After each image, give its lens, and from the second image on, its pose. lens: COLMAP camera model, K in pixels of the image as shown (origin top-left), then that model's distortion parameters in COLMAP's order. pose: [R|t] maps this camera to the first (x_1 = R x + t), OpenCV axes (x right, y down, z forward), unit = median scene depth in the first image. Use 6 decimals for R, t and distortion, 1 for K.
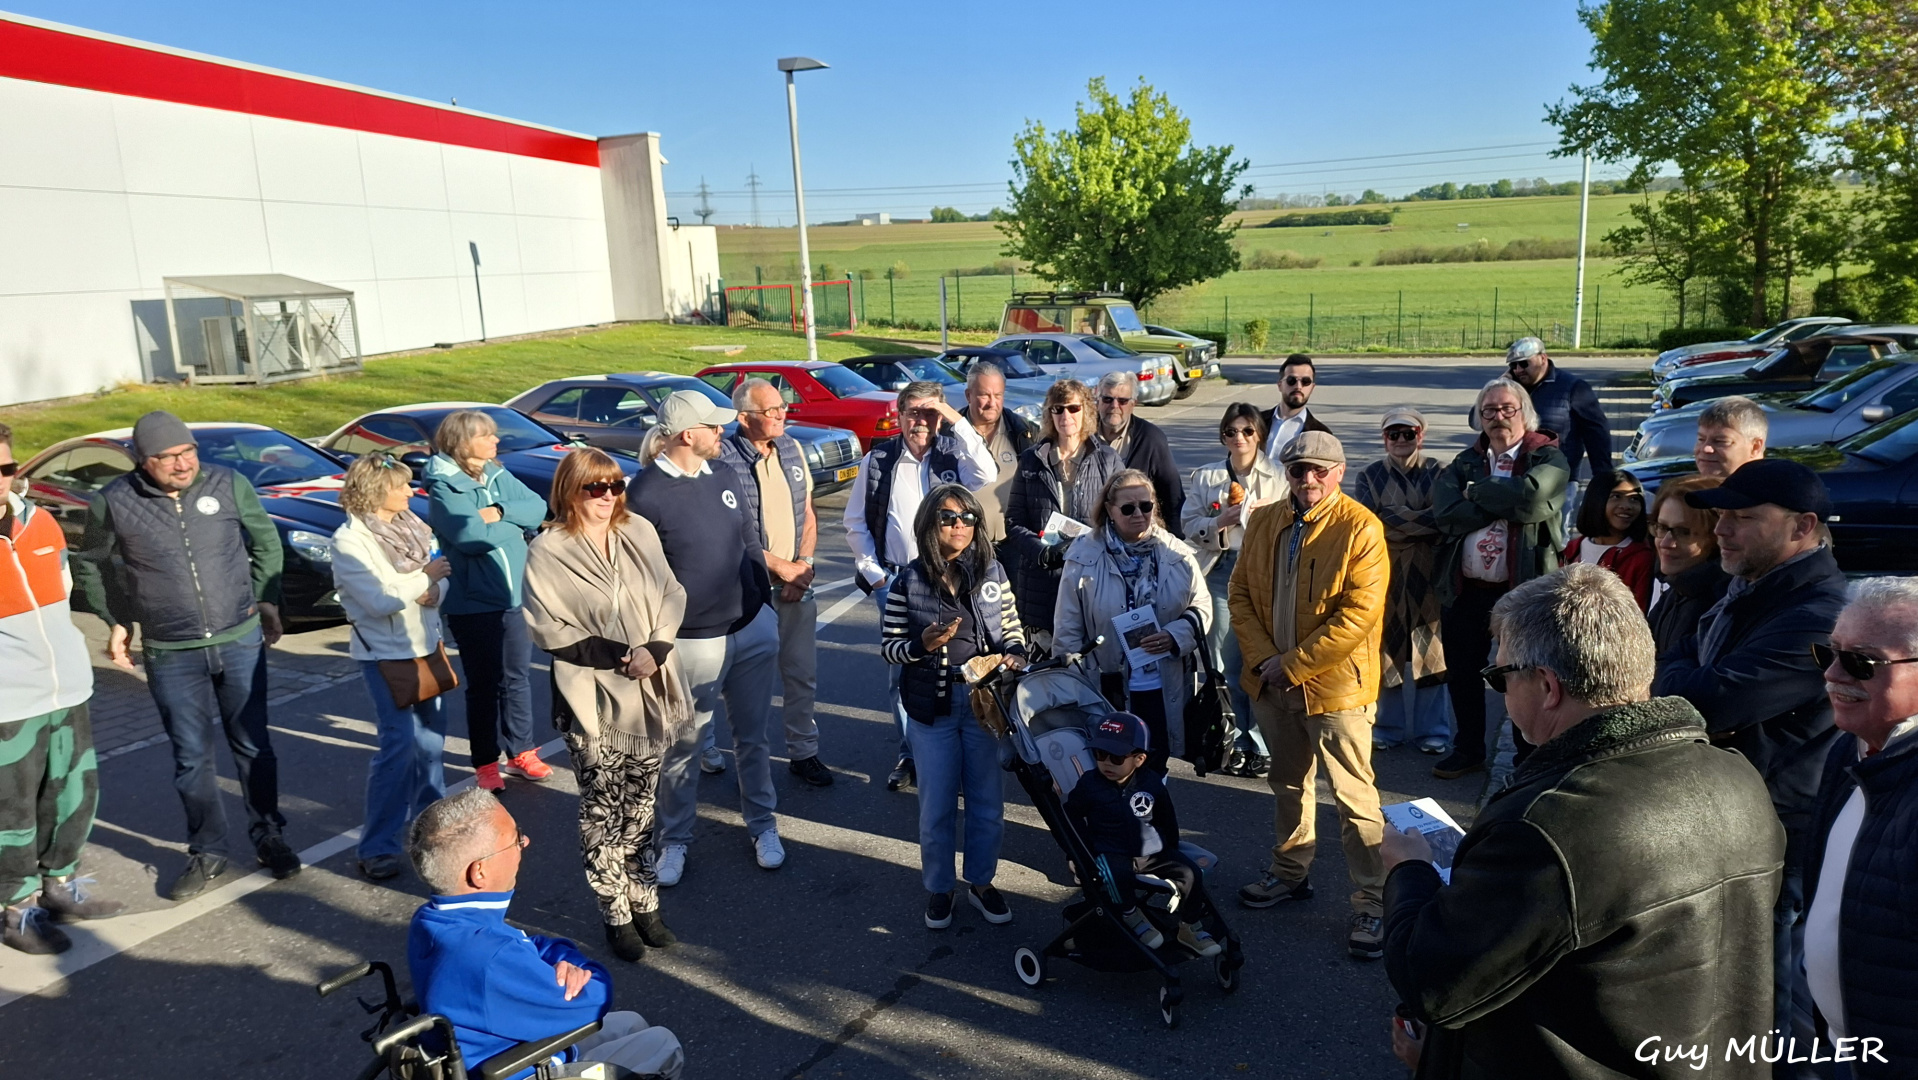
lens RADIAL K [[1271.9, 0, 959.0], [0, 1271.9, 540.0], [0, 0, 1]] dist [0.072266, -0.065924]
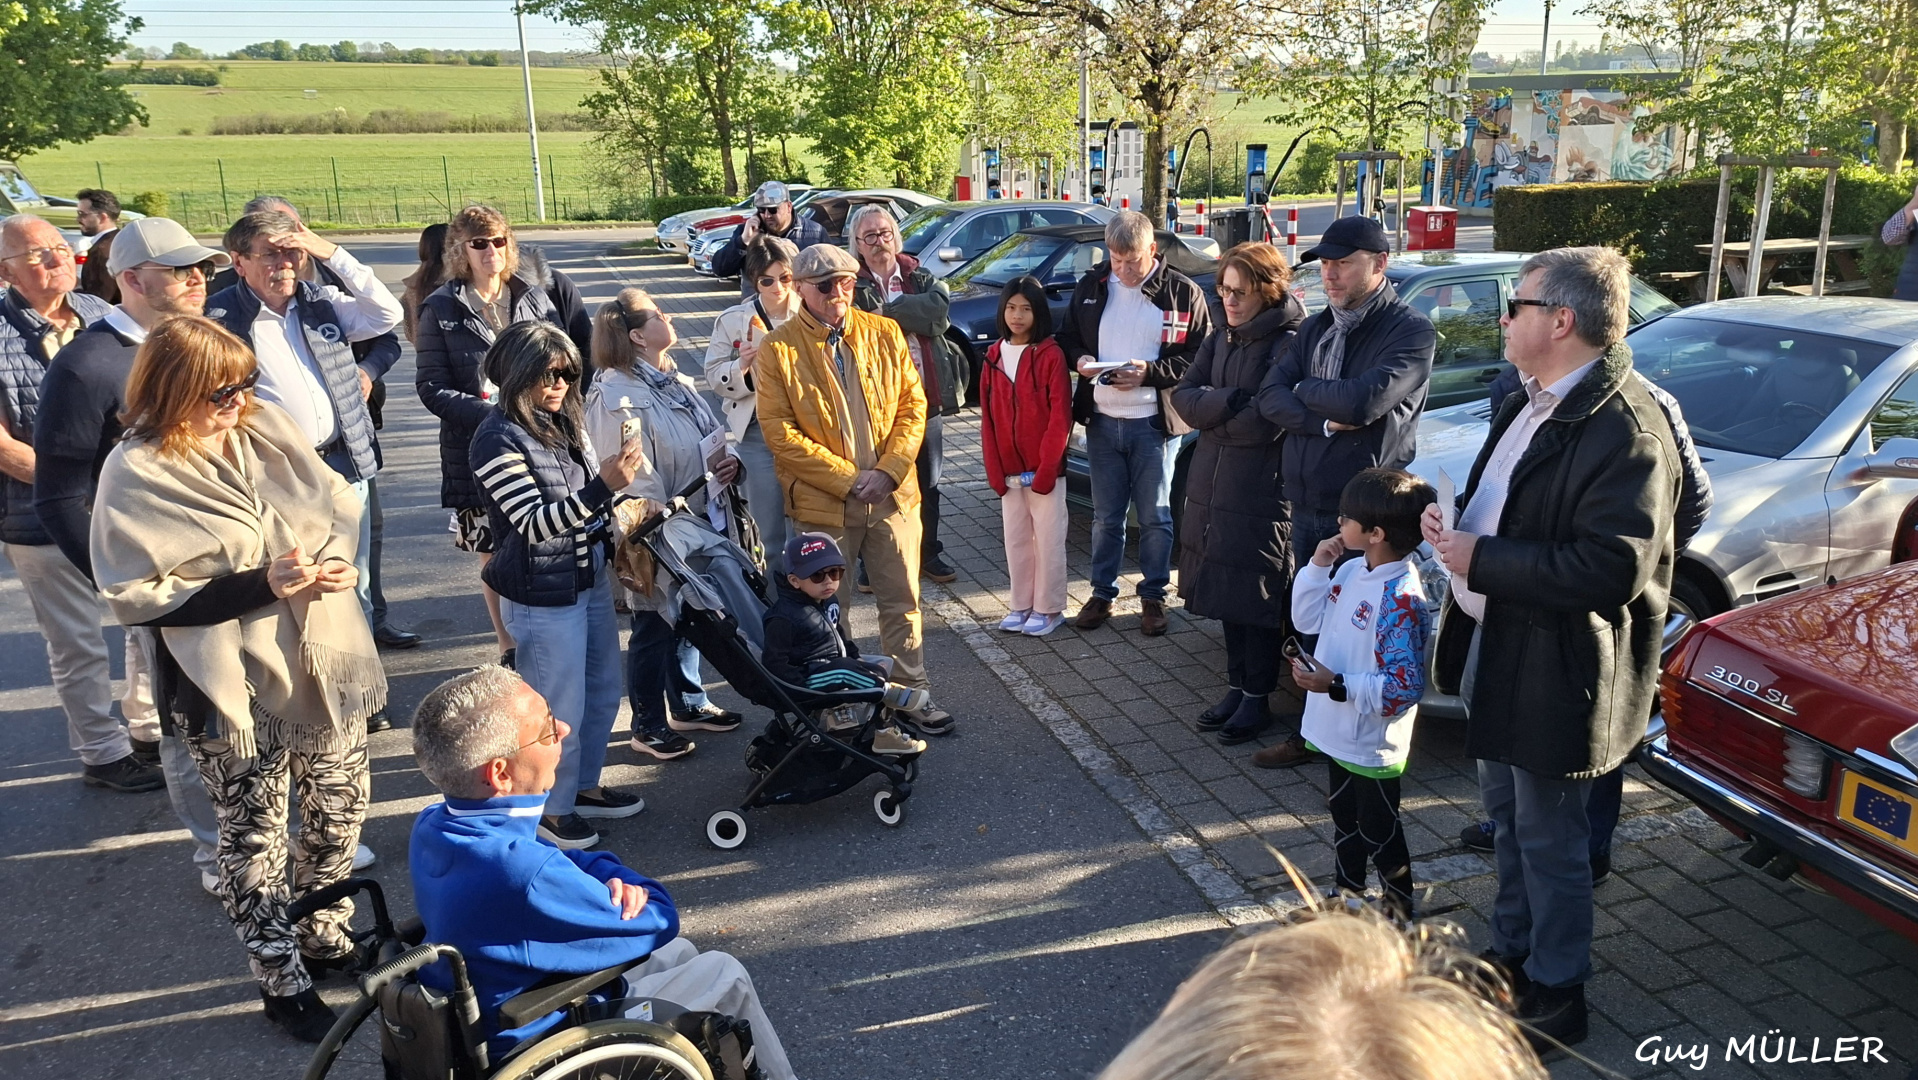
lens RADIAL K [[1454.2, 0, 959.0], [0, 1454.2, 540.0], [0, 0, 1]] dist [0.007549, -0.057505]
pose [[0.684364, -0.166609, 0.709851, -0.112117], [0.127915, 0.985879, 0.108074, 0.007222], [-0.717833, 0.016838, 0.696012, 0.030477]]
